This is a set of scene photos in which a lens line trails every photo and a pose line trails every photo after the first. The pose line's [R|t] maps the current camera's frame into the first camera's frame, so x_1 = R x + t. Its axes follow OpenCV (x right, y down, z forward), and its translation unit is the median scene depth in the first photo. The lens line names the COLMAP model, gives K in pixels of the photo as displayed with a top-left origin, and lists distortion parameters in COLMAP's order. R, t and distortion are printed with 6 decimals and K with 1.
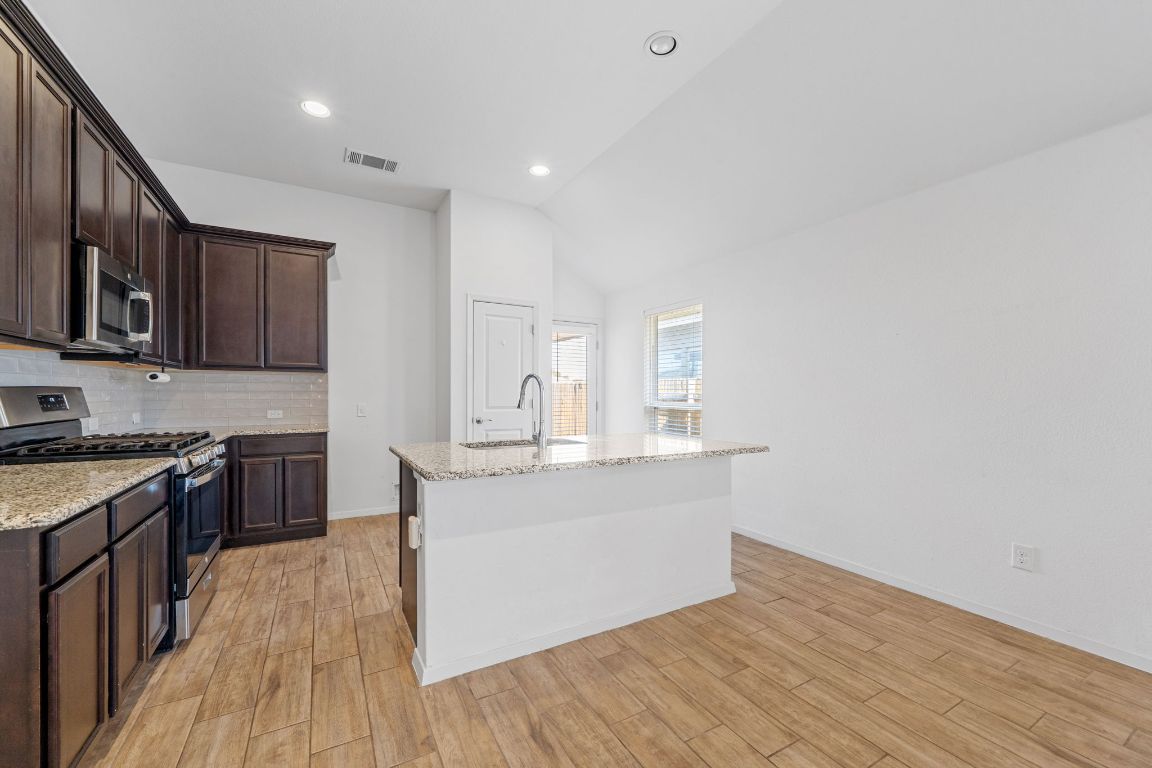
lens RADIAL K [[450.8, 0, 567.2], [0, 450.8, 389.0], [0, 0, 1]] dist [-0.003688, -0.000252]
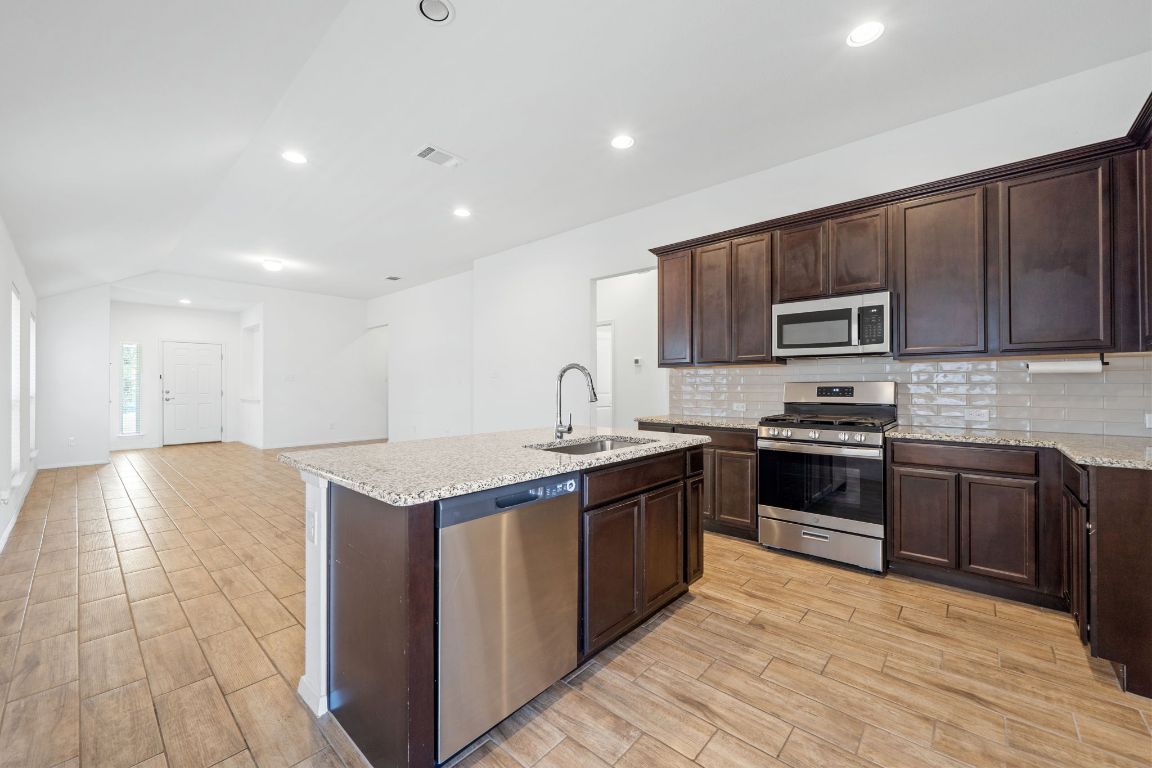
lens RADIAL K [[450.8, 0, 569.2], [0, 450.8, 387.0], [0, 0, 1]] dist [-0.003688, -0.000252]
pose [[-0.945758, -0.001922, -0.324865, 0.211557], [0.000723, 0.999968, -0.008022, 0.021318], [0.324870, -0.007822, -0.945726, 1.688702]]
